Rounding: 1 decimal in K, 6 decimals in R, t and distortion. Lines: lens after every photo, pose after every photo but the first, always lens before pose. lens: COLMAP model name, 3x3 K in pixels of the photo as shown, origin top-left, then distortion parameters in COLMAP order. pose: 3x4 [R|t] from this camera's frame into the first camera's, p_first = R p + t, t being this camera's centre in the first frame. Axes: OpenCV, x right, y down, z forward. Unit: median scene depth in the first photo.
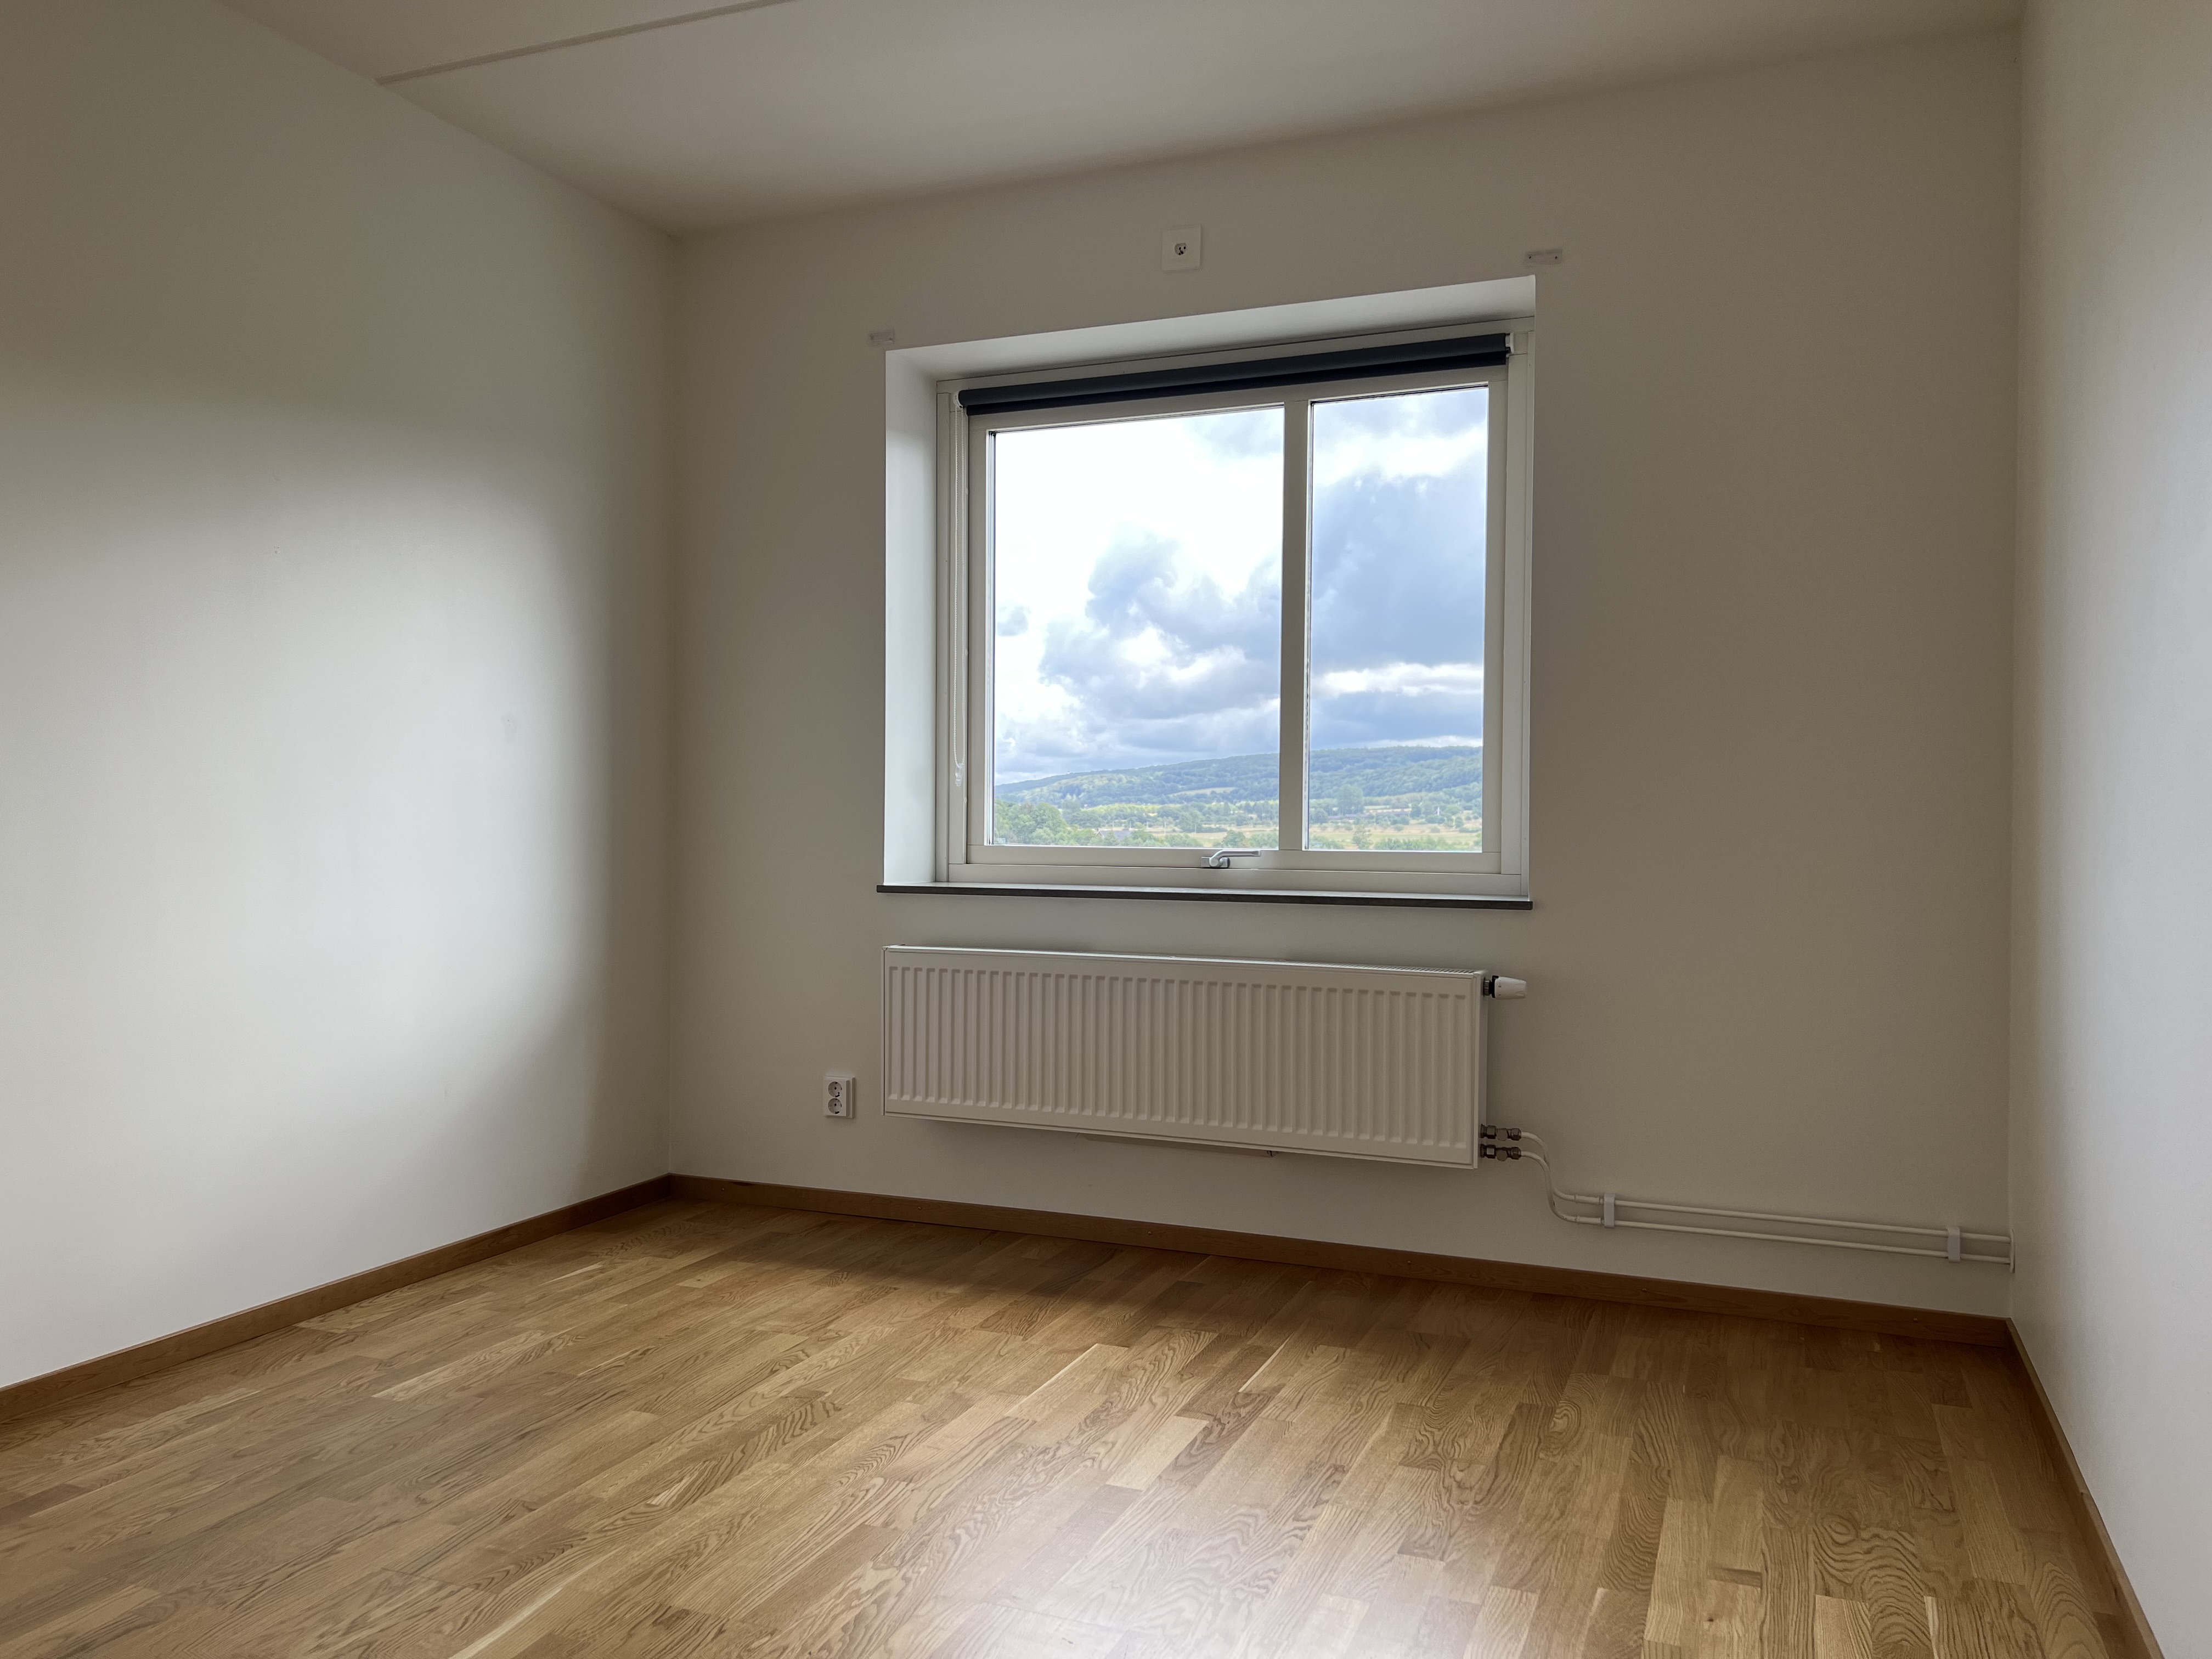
lens RADIAL K [[1695.9, 0, 1105.7], [0, 1695.9, 822.6], [0, 0, 1]] dist [0.045733, -0.048568]
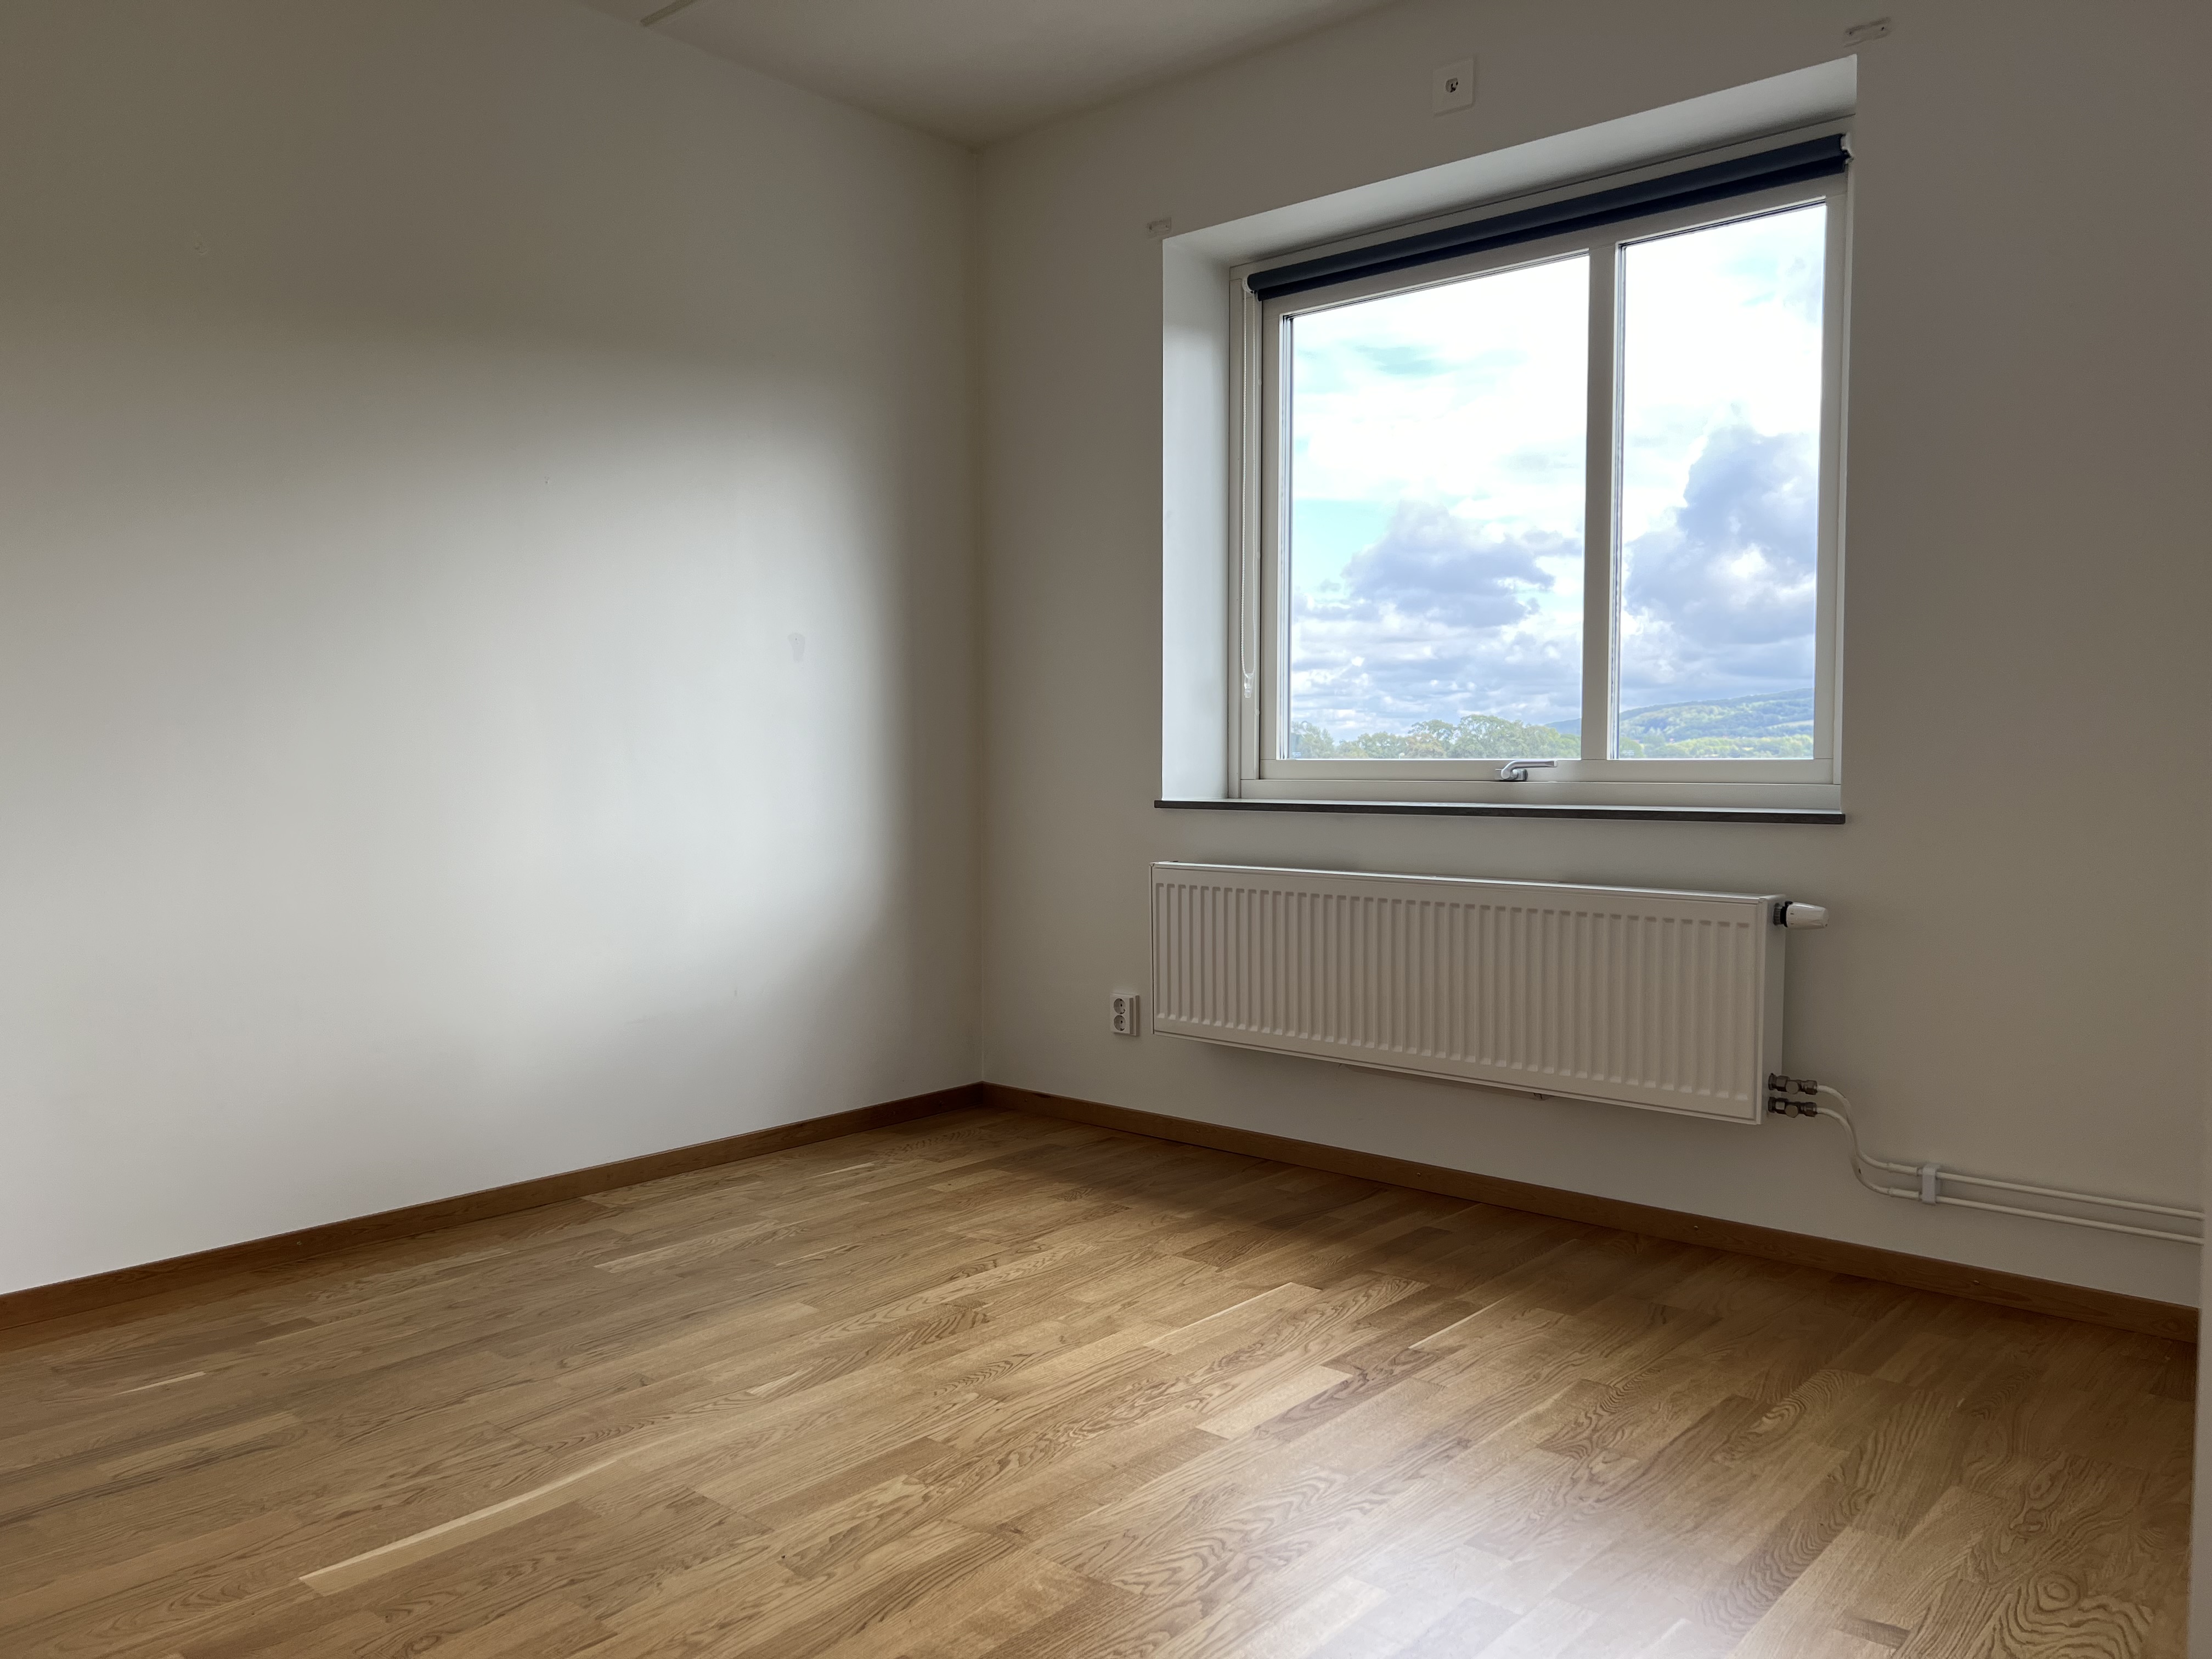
lens RADIAL K [[1695.9, 0, 1101.3], [0, 1695.9, 836.5], [0, 0, 1]] dist [0.045733, -0.048568]
pose [[0.946436, 0.007171, -0.322811, 0.179482], [0.007892, 0.998941, 0.045328, 0.016261], [0.322794, -0.045448, 0.945378, 0.084854]]
